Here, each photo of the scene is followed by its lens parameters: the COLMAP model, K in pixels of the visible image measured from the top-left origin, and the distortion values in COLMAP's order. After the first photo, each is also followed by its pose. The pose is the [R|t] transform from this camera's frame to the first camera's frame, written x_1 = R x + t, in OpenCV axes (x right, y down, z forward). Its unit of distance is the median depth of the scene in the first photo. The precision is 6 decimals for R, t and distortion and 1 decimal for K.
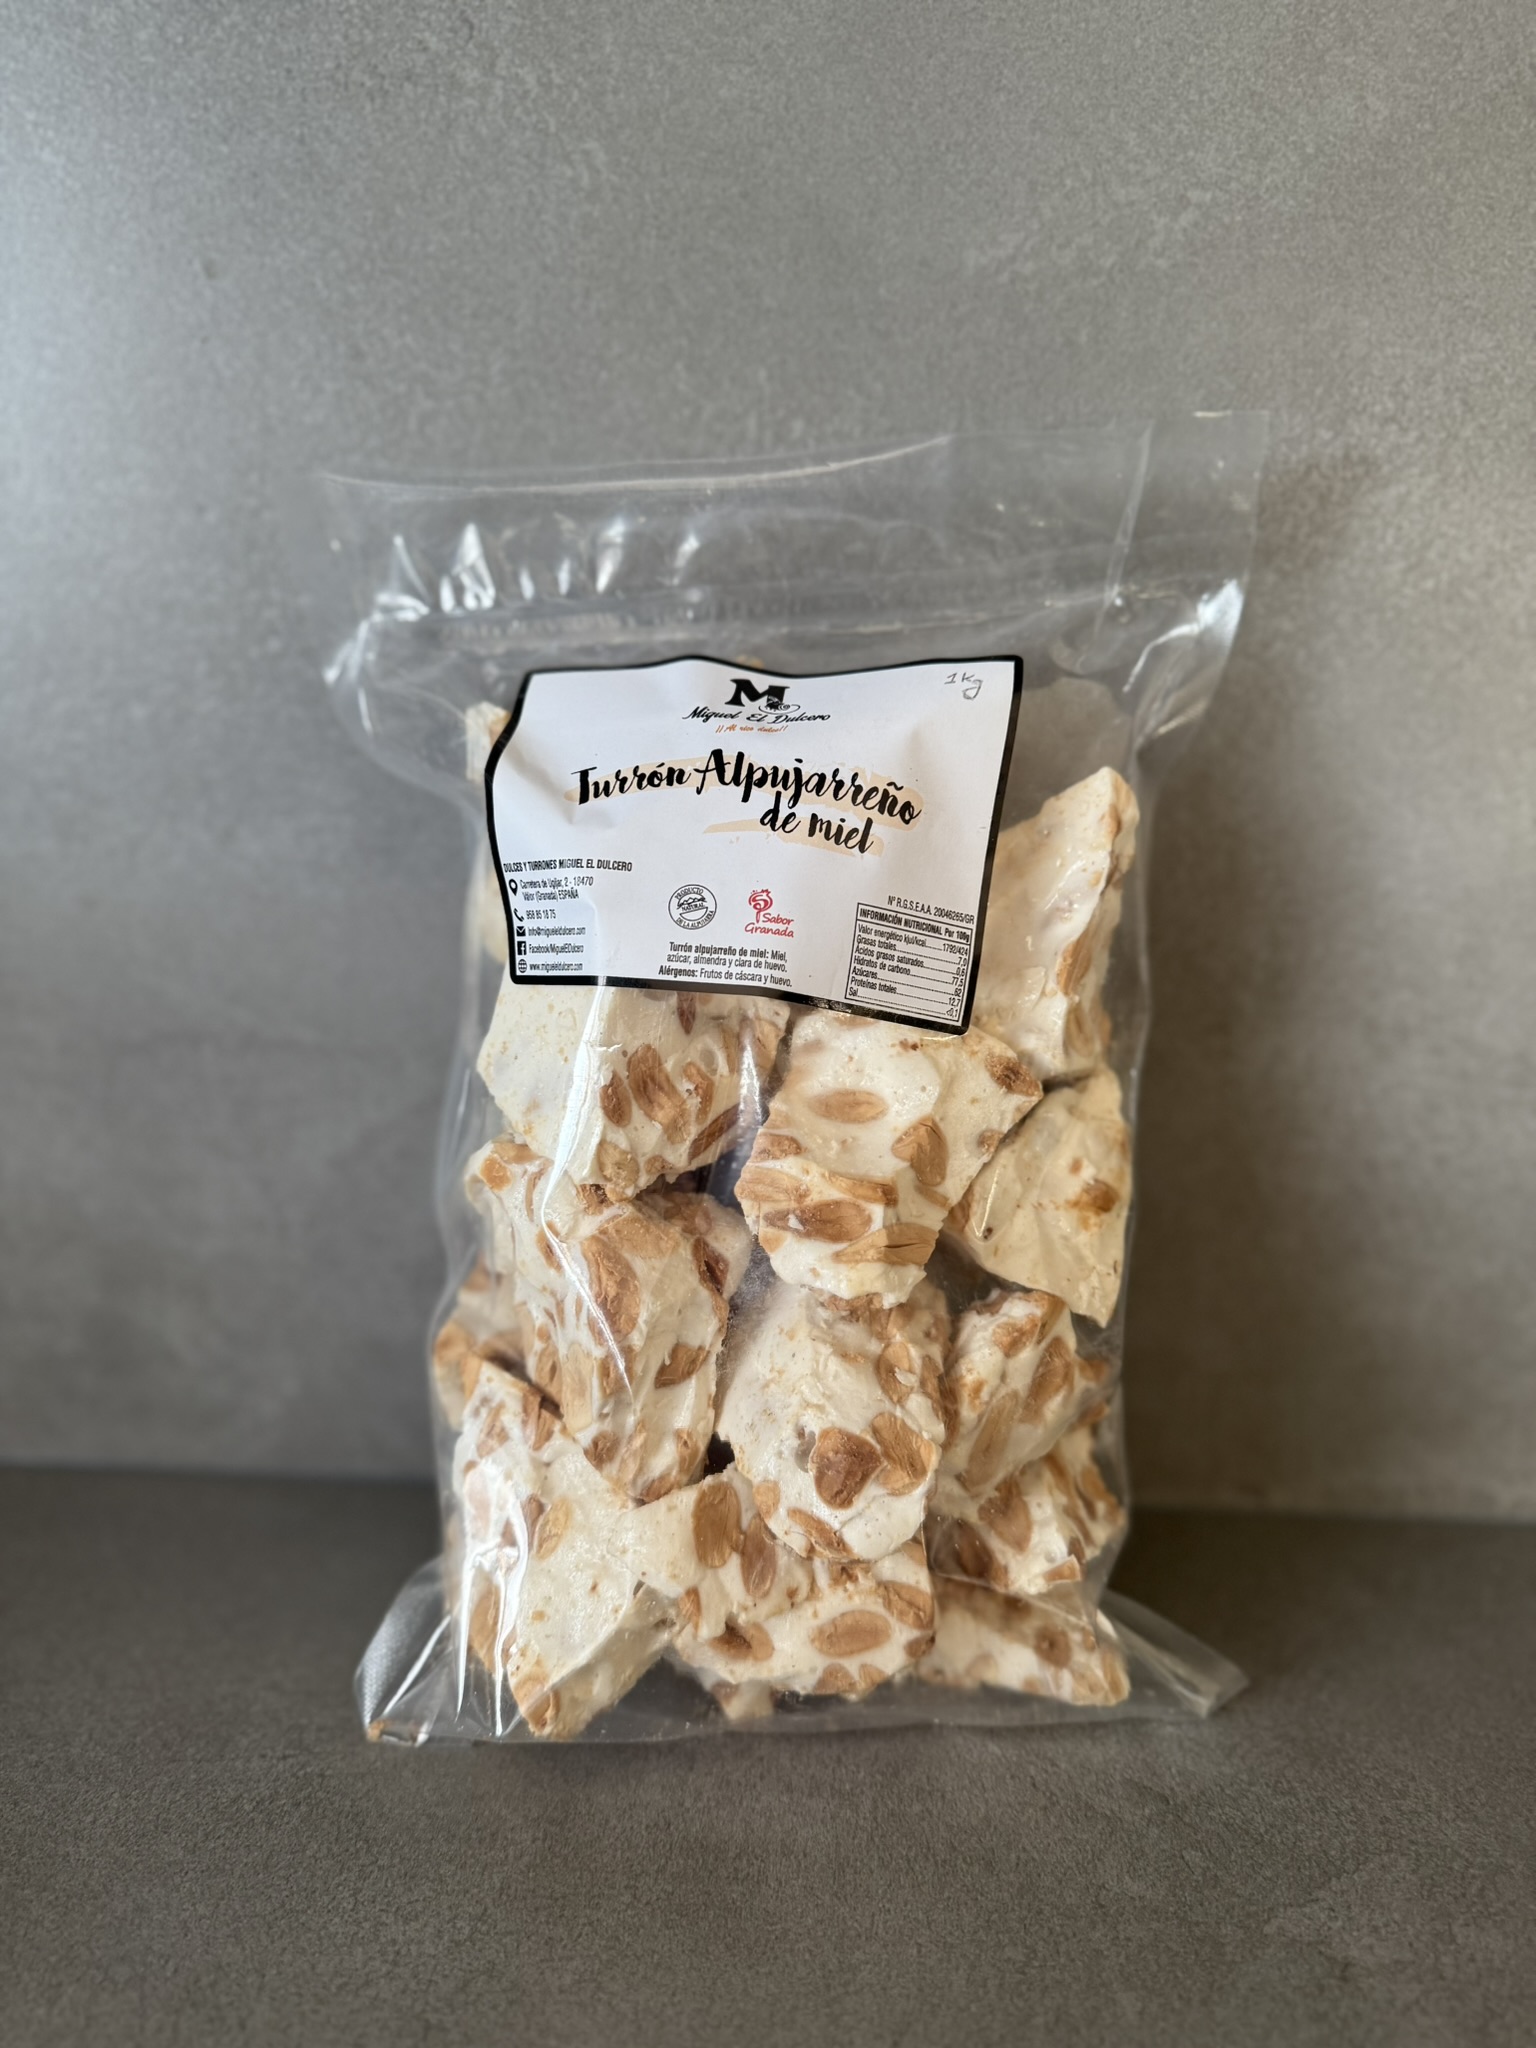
lens RADIAL K [[1530.1, 0, 756.4], [0, 1530.1, 1021.5], [0, 0, 1]] dist [-0.045551, 0.013015]
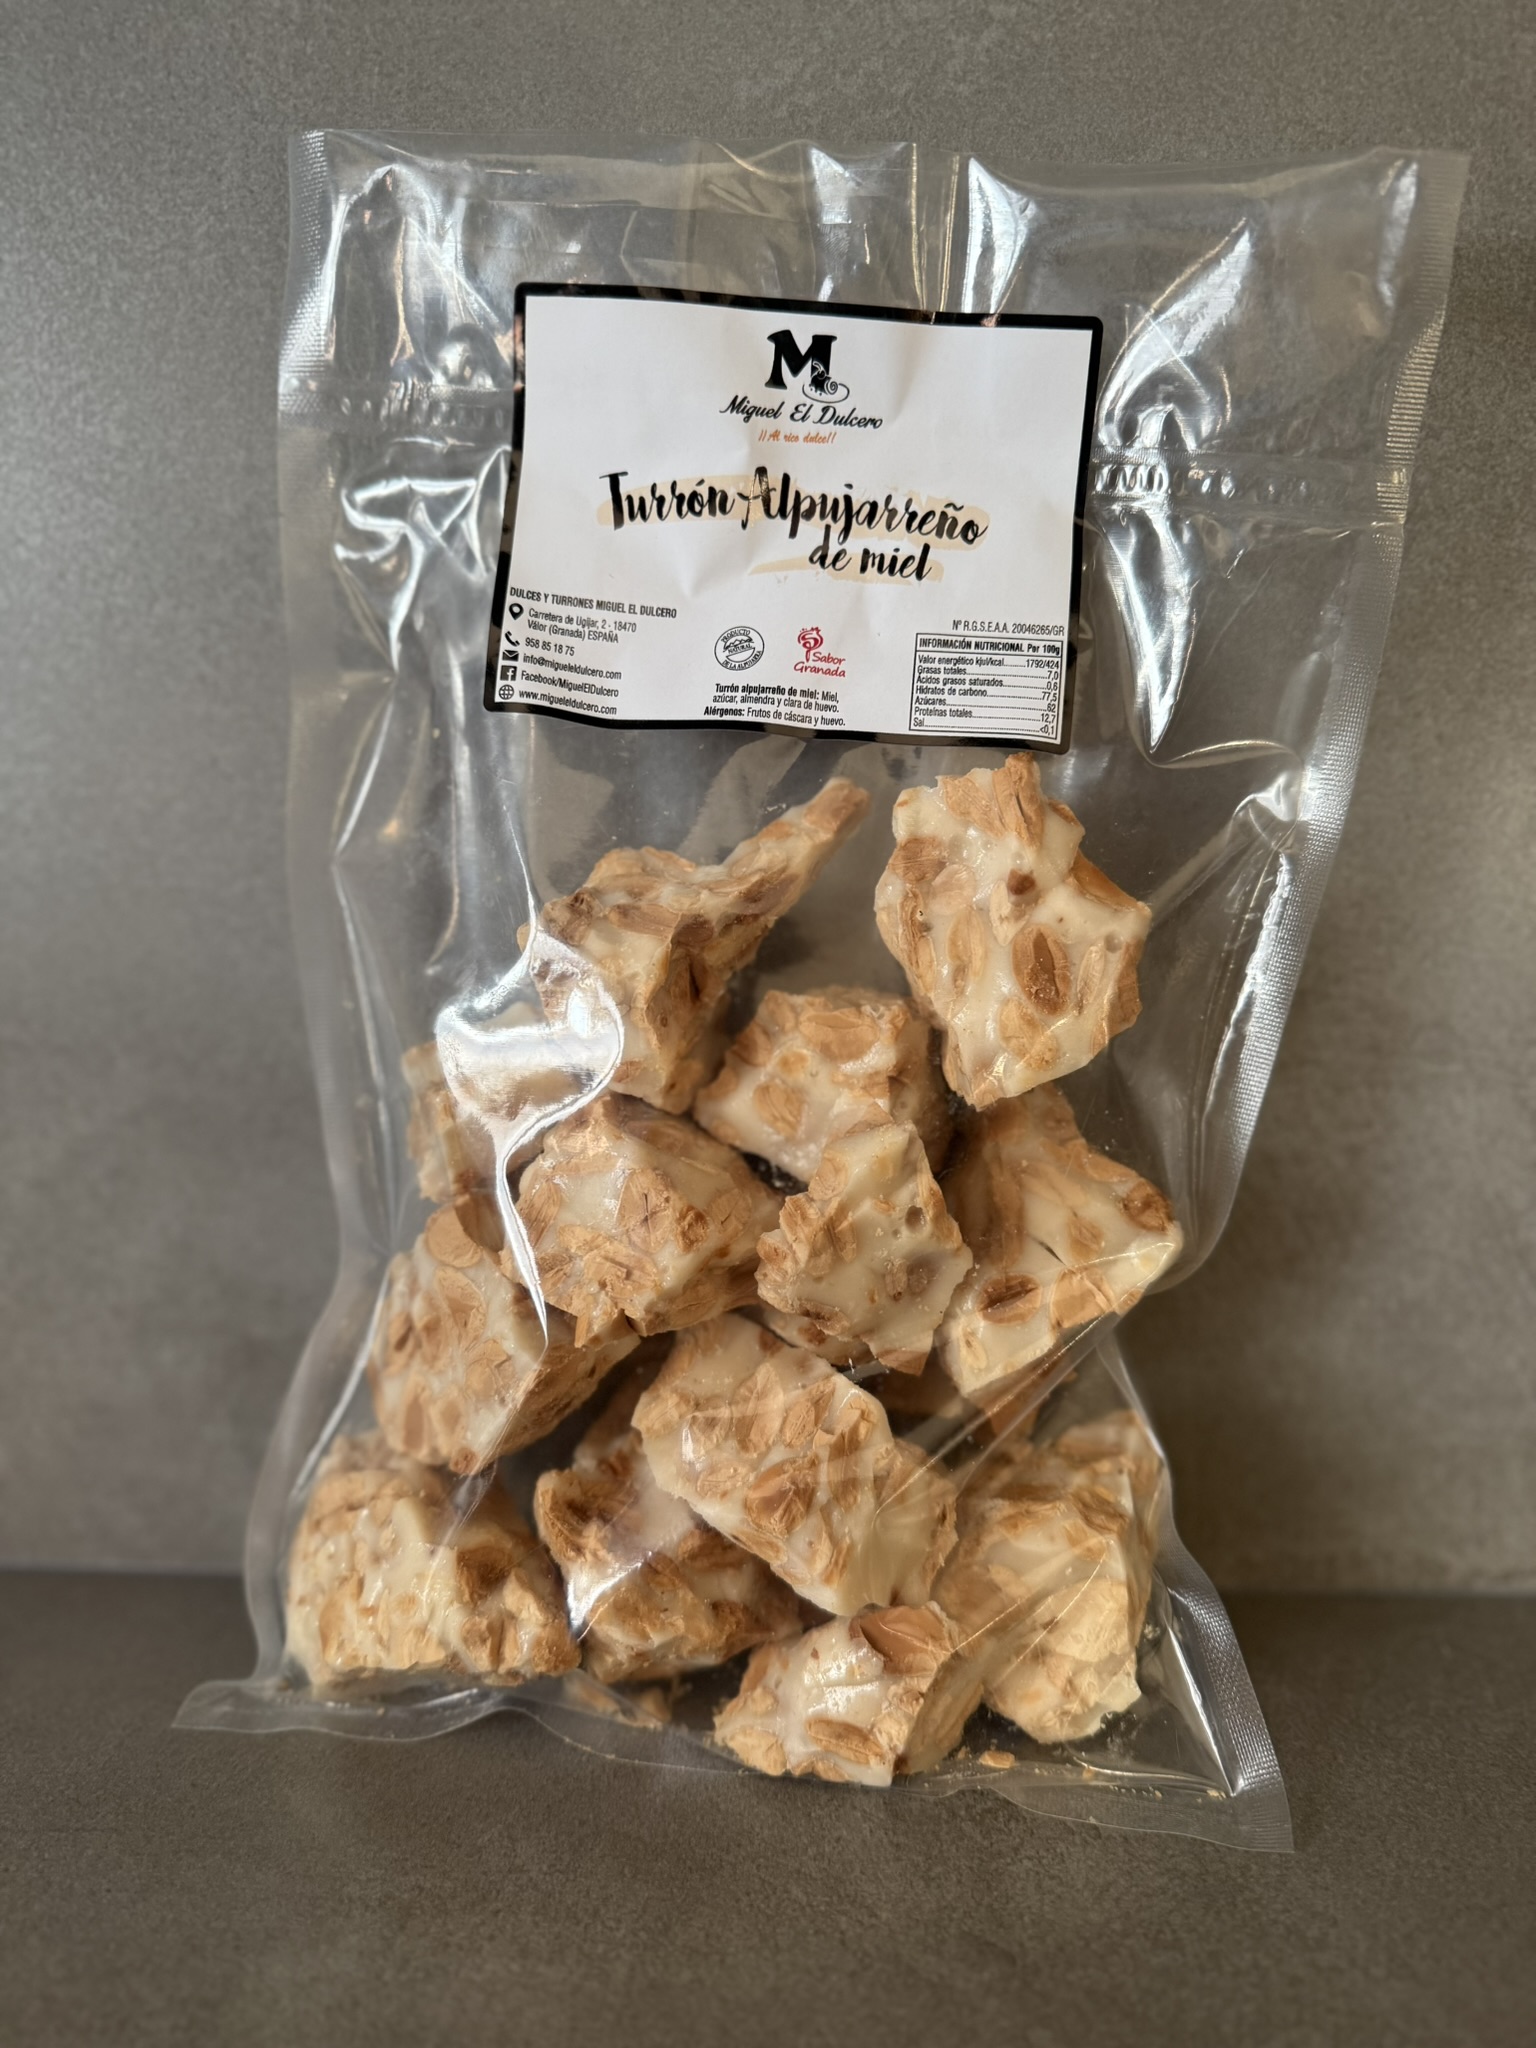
lens RADIAL K [[1530.1, 0, 762.5], [0, 1530.1, 1024.0], [0, 0, 1]] dist [-0.045551, 0.013015]
pose [[0.999785, -0.016785, 0.012147, 0.135353], [0.017679, 0.996822, -0.077675, 0.092884], [-0.010804, 0.077873, 0.996905, 0.189179]]
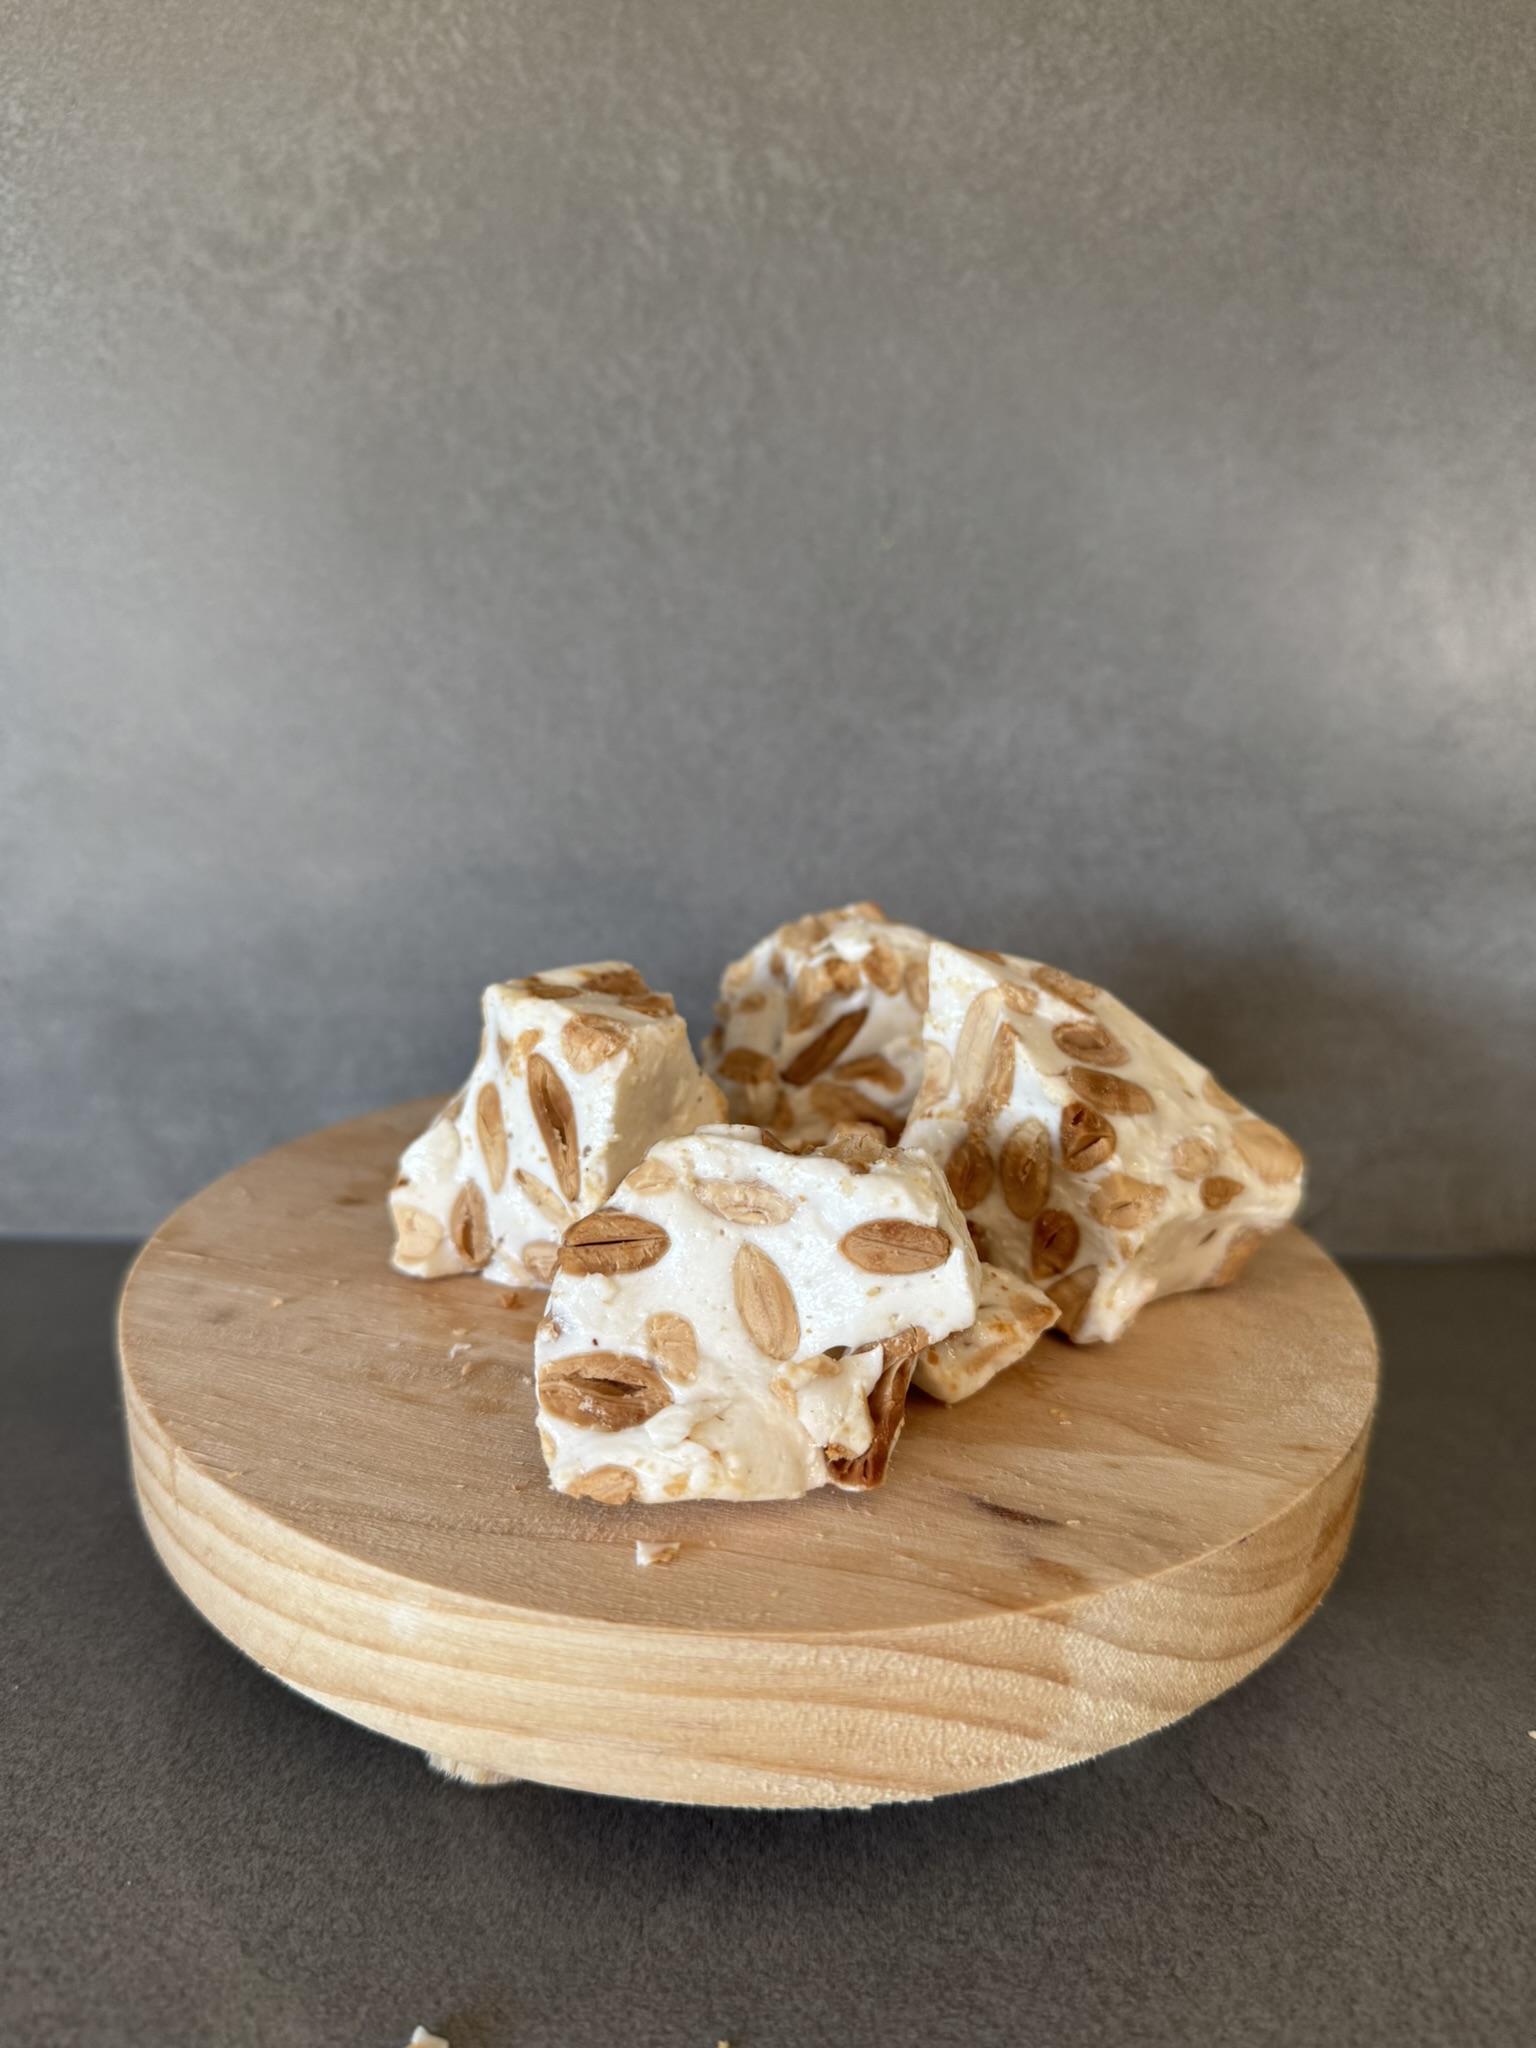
lens RADIAL K [[1530.1, 0, 767.1], [0, 1530.1, 1049.6], [0, 0, 1]] dist [-0.045551, 0.013015]
pose [[0.992584, -0.000248, 0.121564, 0.112502], [-0.000358, 0.999988, 0.004960, 0.240237], [-0.121564, -0.004966, 0.992571, 0.092166]]
